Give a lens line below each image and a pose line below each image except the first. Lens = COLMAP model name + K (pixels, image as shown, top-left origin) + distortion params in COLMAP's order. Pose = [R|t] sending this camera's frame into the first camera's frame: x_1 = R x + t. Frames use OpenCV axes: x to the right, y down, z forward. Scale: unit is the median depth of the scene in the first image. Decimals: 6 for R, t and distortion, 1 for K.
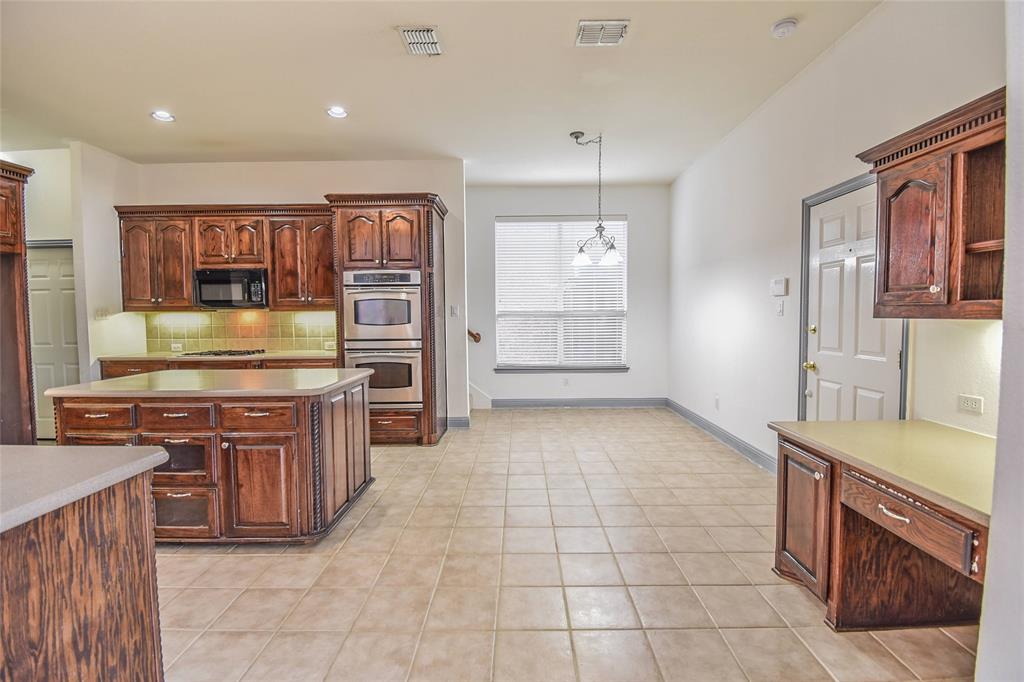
lens RADIAL K [[465.2, 0, 513.4], [0, 465.2, 340.2], [0, 0, 1]] dist [0.003774, -0.000698]
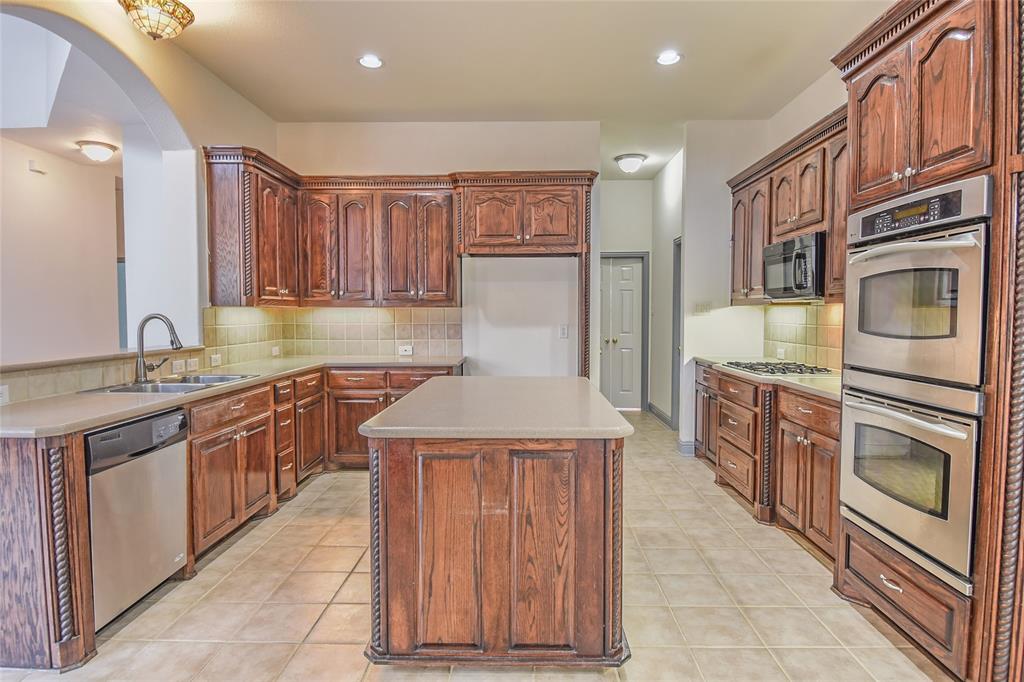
lens RADIAL K [[557.3, 0, 510.4], [0, 557.3, 336.5], [0, 0, 1]] dist [0.003463, -0.000488]
pose [[-0.027430, 0.051468, -0.998298, 0.194323], [-0.052042, 0.997246, 0.052844, -0.041709], [0.998268, 0.053403, -0.024676, 0.689443]]
